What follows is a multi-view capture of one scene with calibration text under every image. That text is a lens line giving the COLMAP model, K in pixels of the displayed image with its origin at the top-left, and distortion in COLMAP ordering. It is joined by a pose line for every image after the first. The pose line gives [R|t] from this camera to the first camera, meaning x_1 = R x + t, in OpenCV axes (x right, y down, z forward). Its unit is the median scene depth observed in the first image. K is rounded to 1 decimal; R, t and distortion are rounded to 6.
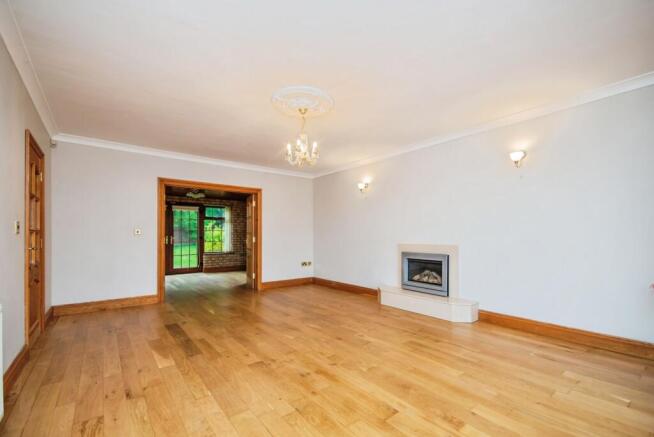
lens RADIAL K [[291.7, 0, 327.2], [0, 291.7, 234.2], [0, 0, 1]] dist [0.000243, 0.000028]
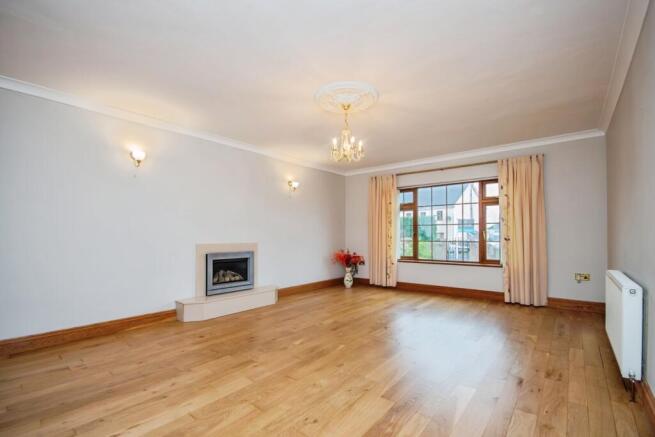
lens RADIAL K [[292.1, 0, 327.7], [0, 292.1, 234.2], [0, 0, 1]] dist [0.000243, 0.000028]
pose [[-0.204088, -0.002898, 0.978948, -0.772211], [-0.006307, 0.999979, 0.001646, -0.003680], [-0.978932, -0.005838, -0.204102, 0.930112]]
